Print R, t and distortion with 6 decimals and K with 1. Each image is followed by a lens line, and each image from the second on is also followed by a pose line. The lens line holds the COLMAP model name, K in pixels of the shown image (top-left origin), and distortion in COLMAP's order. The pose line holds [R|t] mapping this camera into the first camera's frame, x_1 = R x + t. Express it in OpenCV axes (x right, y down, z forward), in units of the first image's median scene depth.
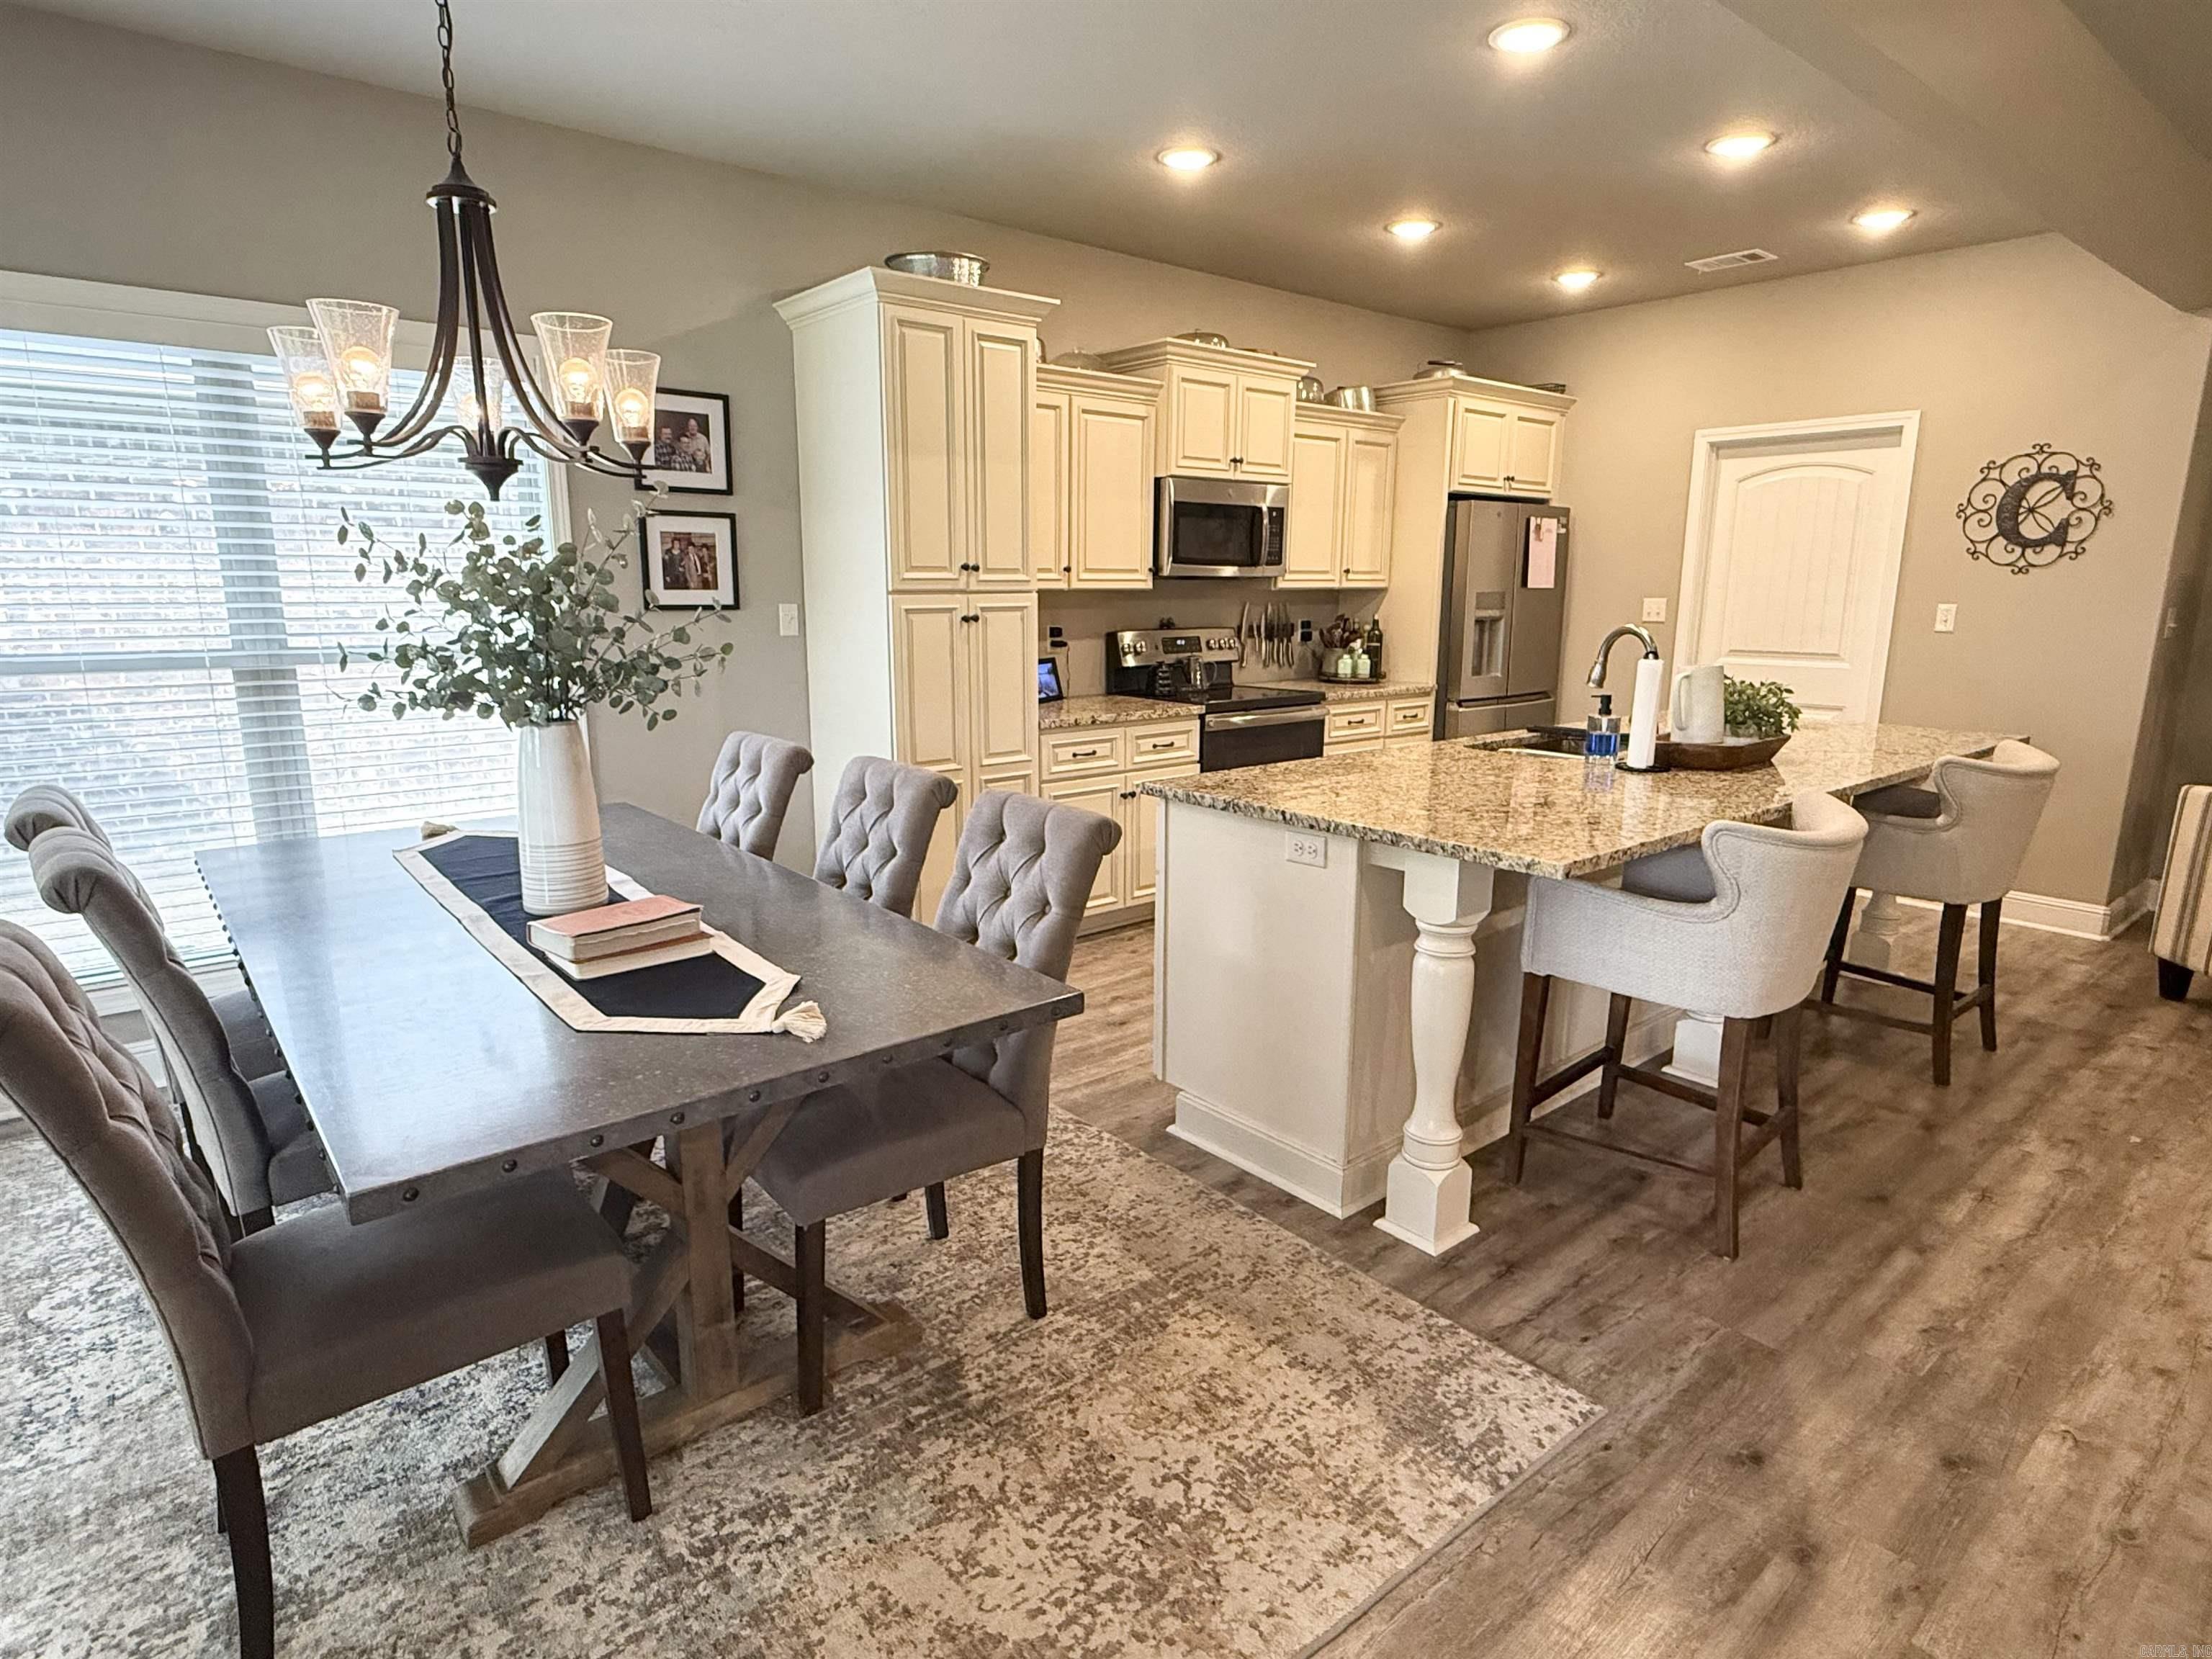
lens RADIAL K [[1206.8, 0, 1100.2], [0, 1206.8, 833.1], [0, 0, 1]] dist [-0.000627, -0.000080]
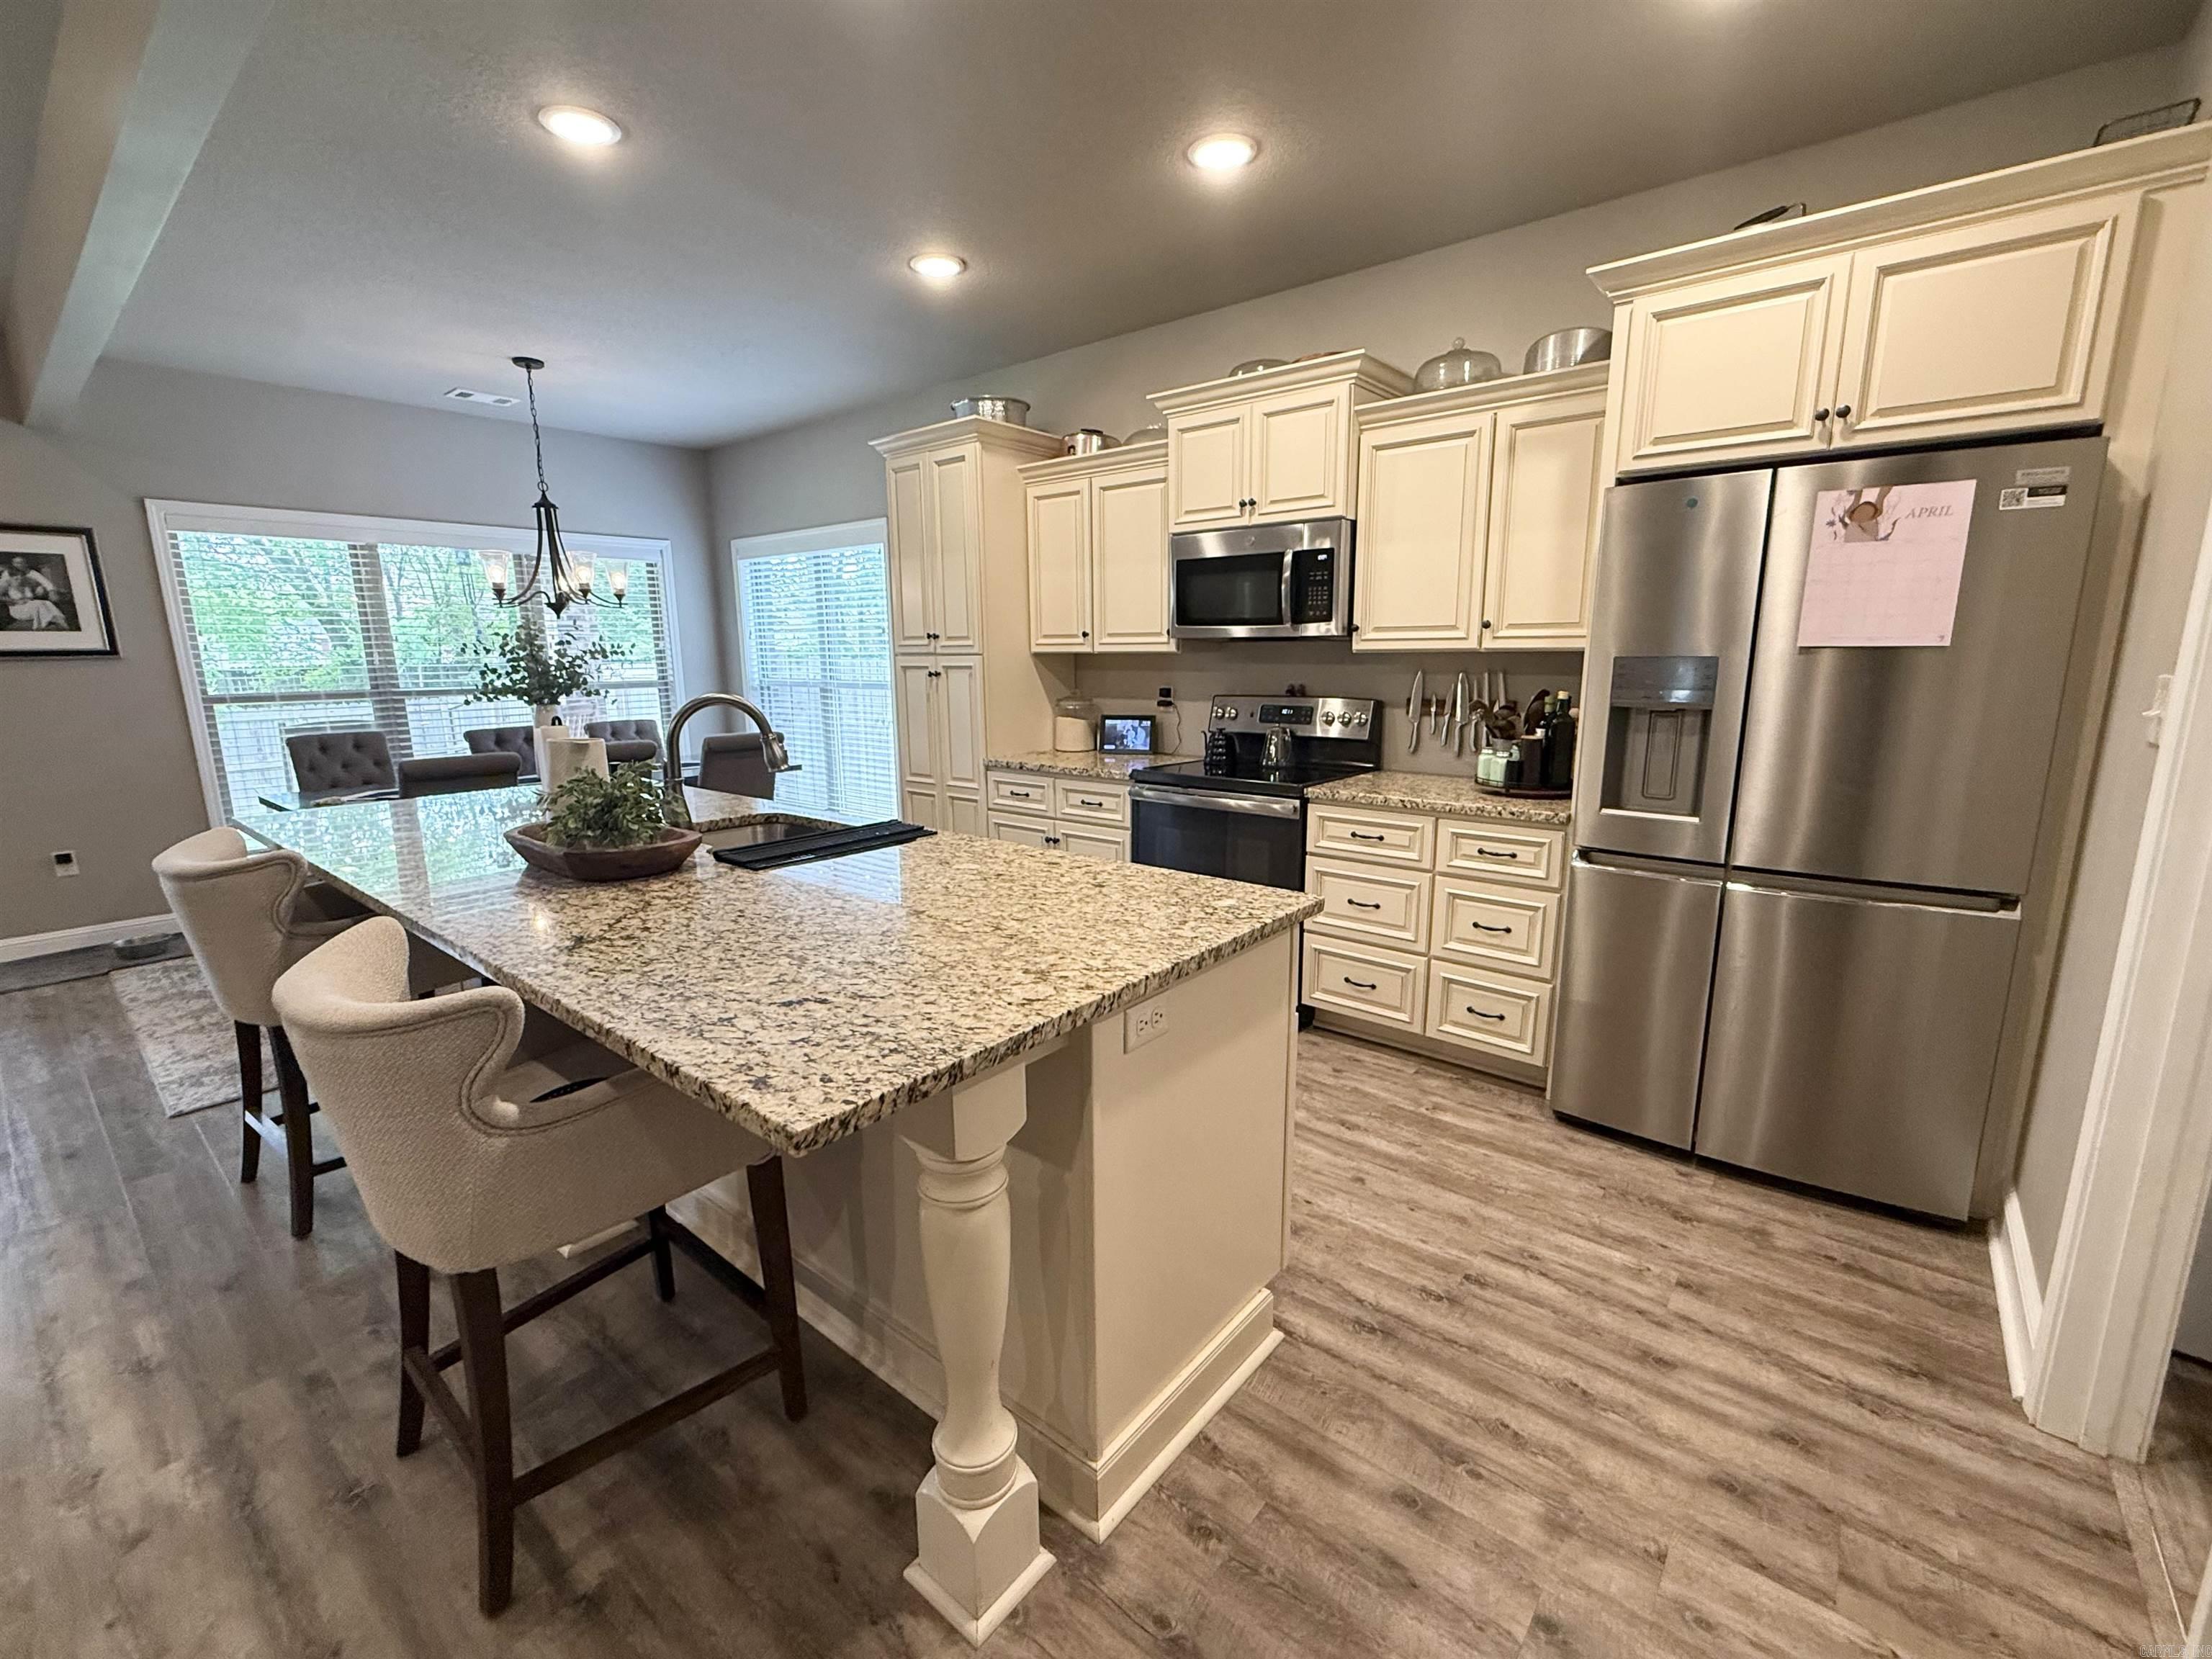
lens RADIAL K [[941.1, 0, 1104.1], [0, 941.1, 827.8], [0, 0, 1]] dist [0.010919, -0.000546]
pose [[0.182053, 0.180733, -0.966536, 0.936141], [-0.193363, 0.970350, 0.145024, -0.191909], [0.964089, 0.160490, 0.211602, 0.945690]]
